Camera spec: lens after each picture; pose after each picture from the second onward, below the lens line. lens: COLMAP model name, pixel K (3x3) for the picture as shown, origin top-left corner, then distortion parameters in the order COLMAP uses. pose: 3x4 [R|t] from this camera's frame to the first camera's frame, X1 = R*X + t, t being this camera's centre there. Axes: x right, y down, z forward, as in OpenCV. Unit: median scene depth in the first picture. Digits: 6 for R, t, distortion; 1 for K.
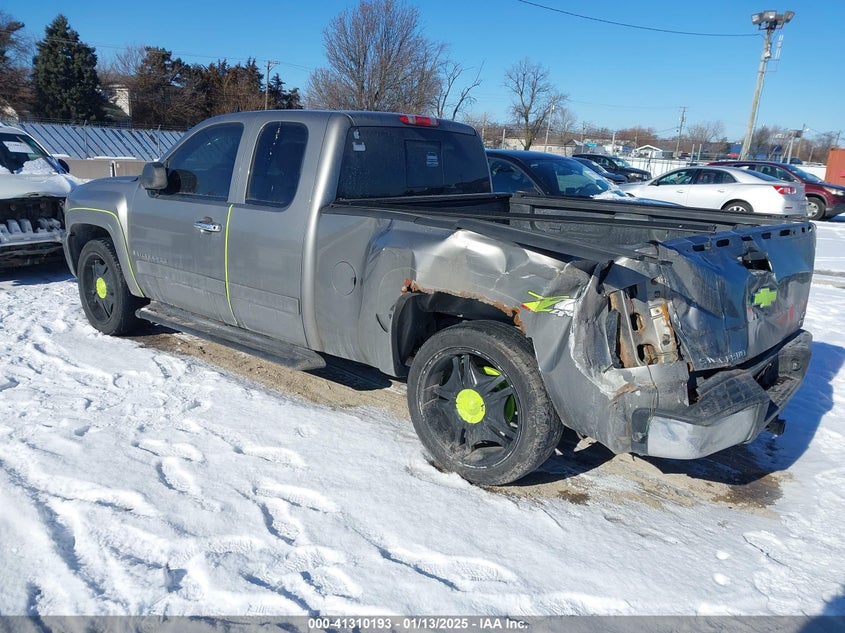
lens RADIAL K [[643.2, 0, 419.4], [0, 643.2, 317.9], [0, 0, 1]] dist [0.009493, -0.022161]
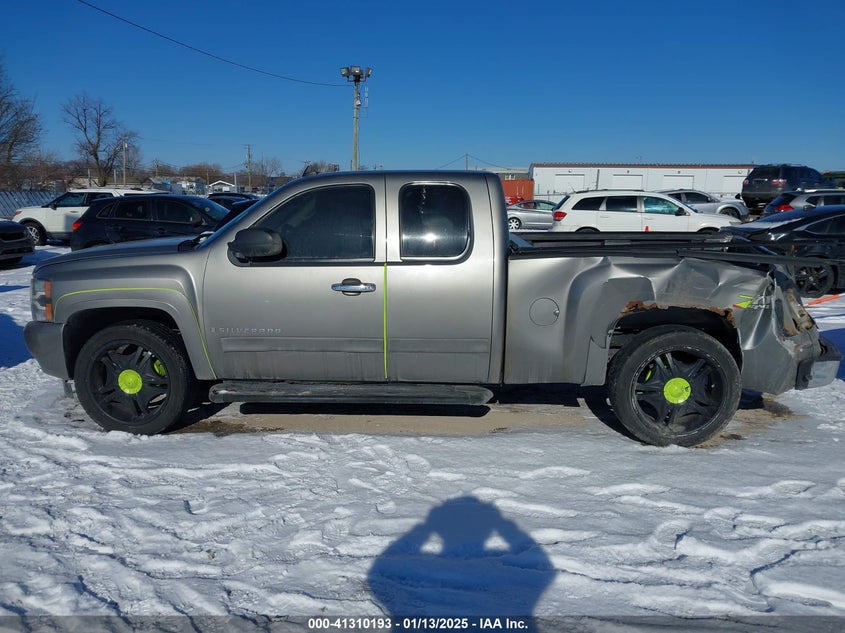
lens RADIAL K [[643.2, 0, 402.9], [0, 643.2, 323.5], [0, 0, 1]] dist [0.009493, -0.022161]
pose [[0.812789, -0.151619, 0.562481, -0.113699], [0.176581, 0.984234, 0.010143, -0.011429], [-0.555151, 0.091079, 0.826748, 0.021124]]
